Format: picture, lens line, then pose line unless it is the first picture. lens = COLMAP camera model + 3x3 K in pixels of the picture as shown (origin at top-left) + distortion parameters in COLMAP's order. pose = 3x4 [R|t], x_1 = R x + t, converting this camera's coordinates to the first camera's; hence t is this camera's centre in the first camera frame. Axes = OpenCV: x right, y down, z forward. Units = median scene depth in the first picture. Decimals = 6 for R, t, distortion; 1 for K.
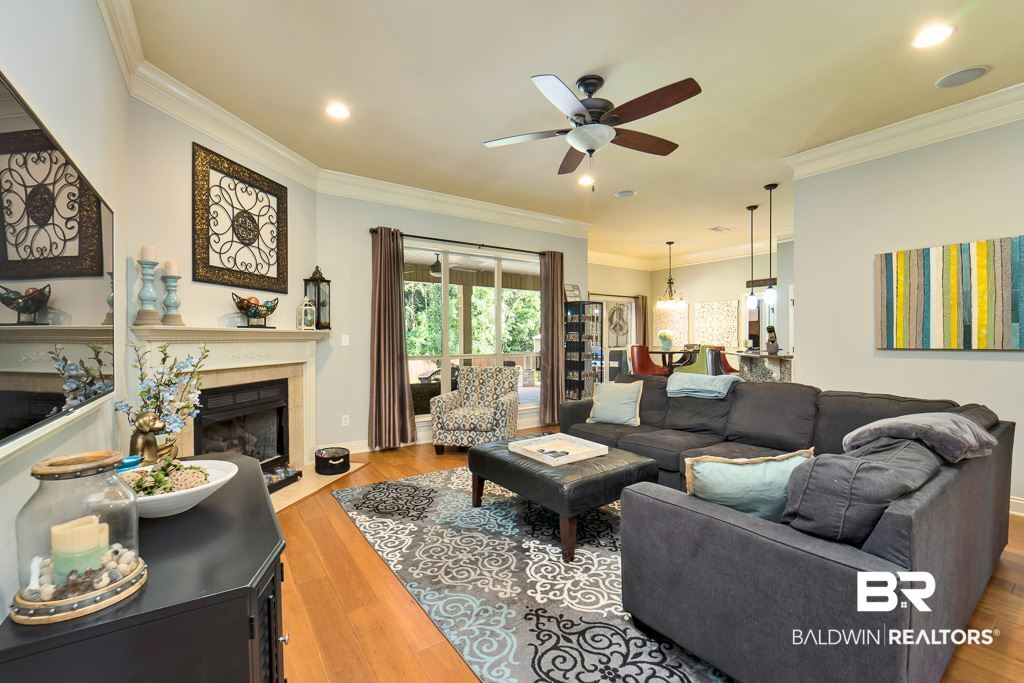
lens RADIAL K [[441.9, 0, 514.6], [0, 441.9, 343.2], [0, 0, 1]] dist [-0.001058, -0.000198]
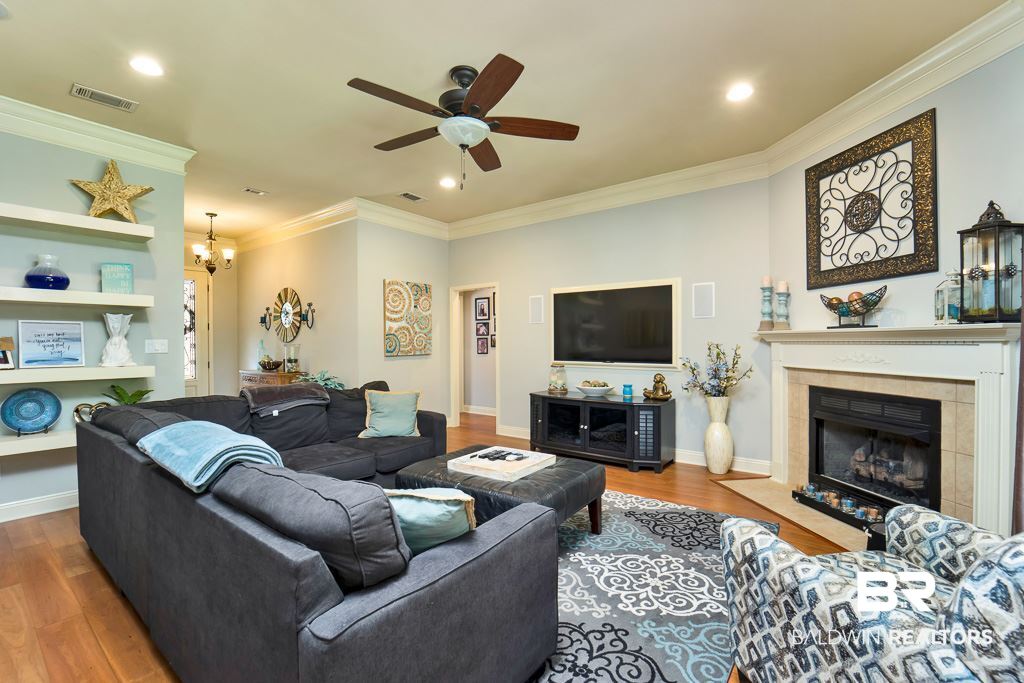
lens RADIAL K [[441.9, 0, 512.9], [0, 441.9, 341.8], [0, 0, 1]] dist [-0.001058, -0.000198]
pose [[-0.947953, 0.003203, -0.318395, 0.328425], [-0.000110, 0.999946, 0.010388, -0.016410], [0.318411, 0.009883, -0.947901, 1.655981]]
